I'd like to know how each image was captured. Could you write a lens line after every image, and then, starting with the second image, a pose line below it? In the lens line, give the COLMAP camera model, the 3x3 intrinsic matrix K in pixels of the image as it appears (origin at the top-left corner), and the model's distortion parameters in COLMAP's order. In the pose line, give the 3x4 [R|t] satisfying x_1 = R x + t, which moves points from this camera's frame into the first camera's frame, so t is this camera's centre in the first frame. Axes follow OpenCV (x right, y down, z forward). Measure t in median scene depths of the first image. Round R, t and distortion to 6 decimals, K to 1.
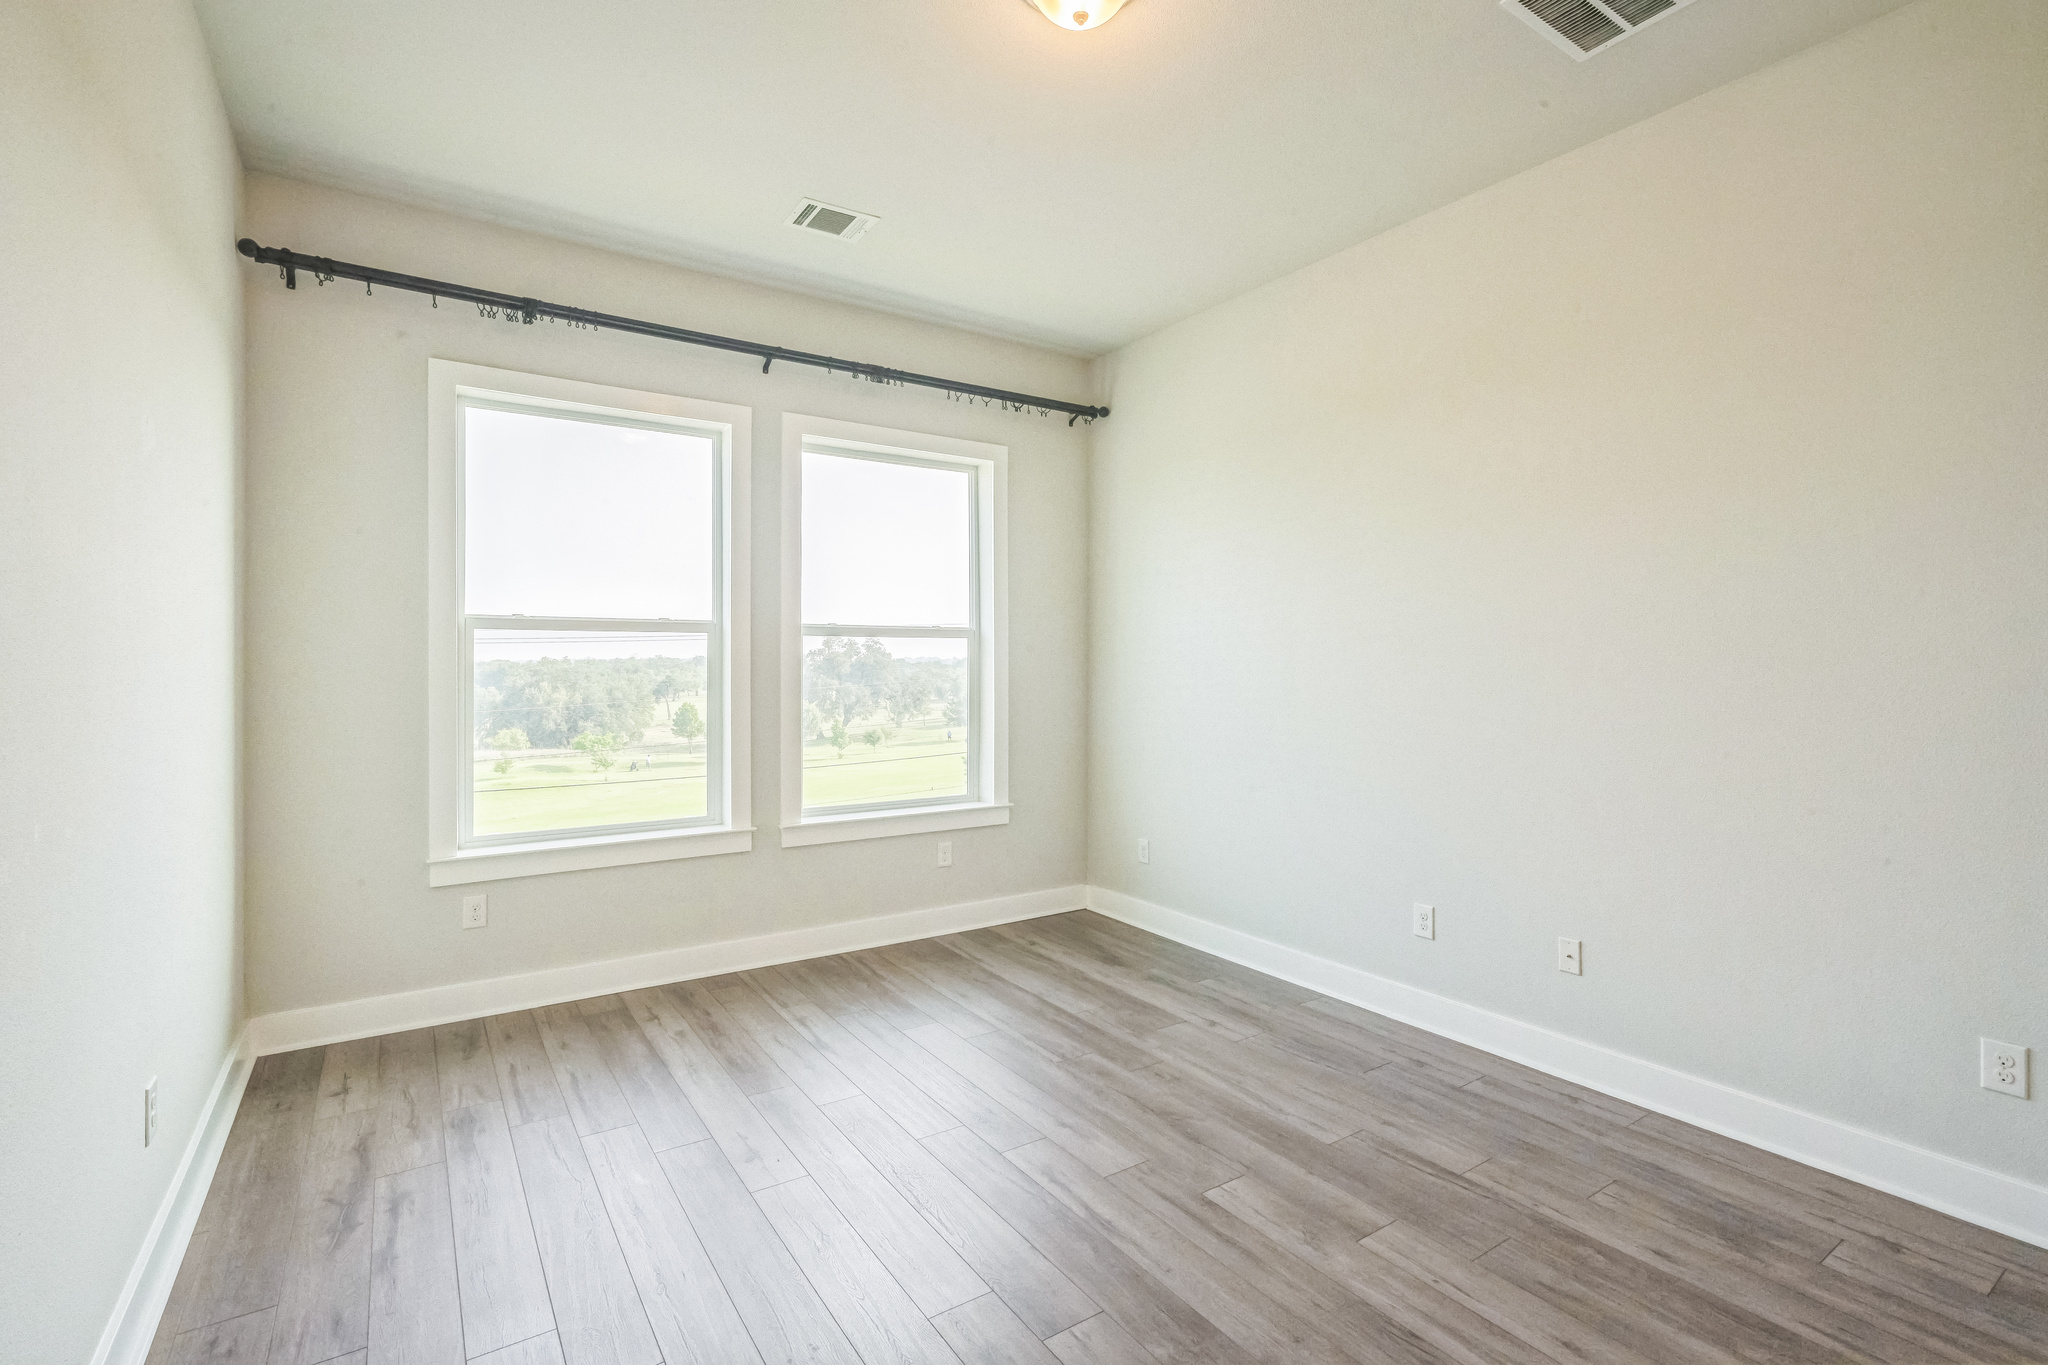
lens RADIAL K [[925.5, 0, 1019.3], [0, 925.5, 677.0], [0, 0, 1]] dist [-0.000130, 0.000690]
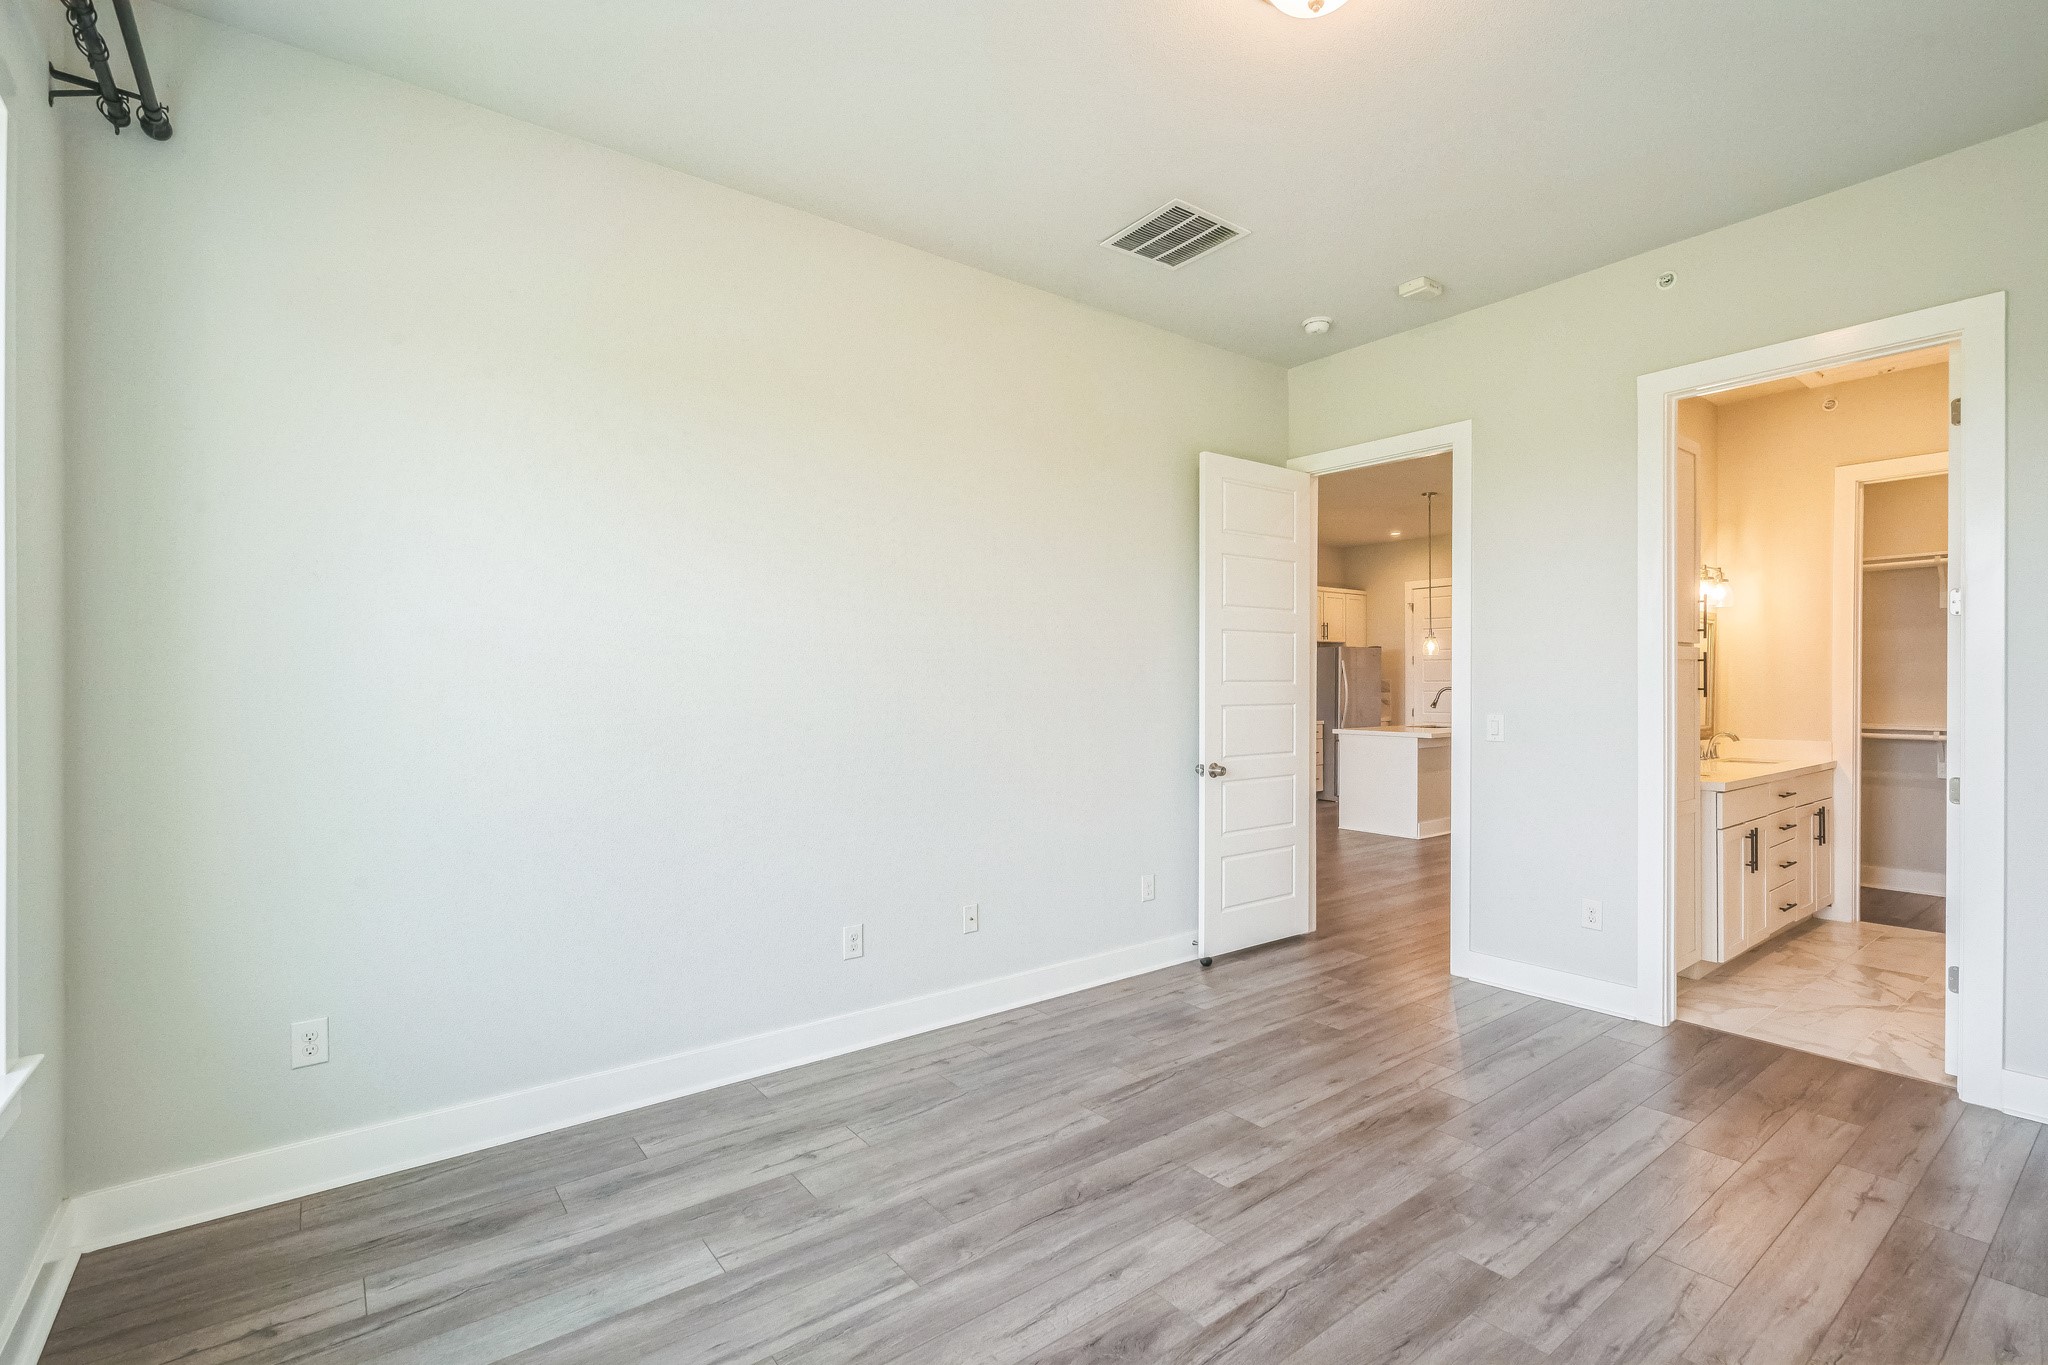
lens RADIAL K [[925.5, 0, 1019.0], [0, 925.5, 686.1], [0, 0, 1]] dist [-0.000130, 0.000690]
pose [[-0.056359, 0.000598, 0.998410, -0.658843], [0.015213, 0.999884, 0.000260, -0.009950], [-0.998295, 0.015204, -0.056362, 1.018039]]
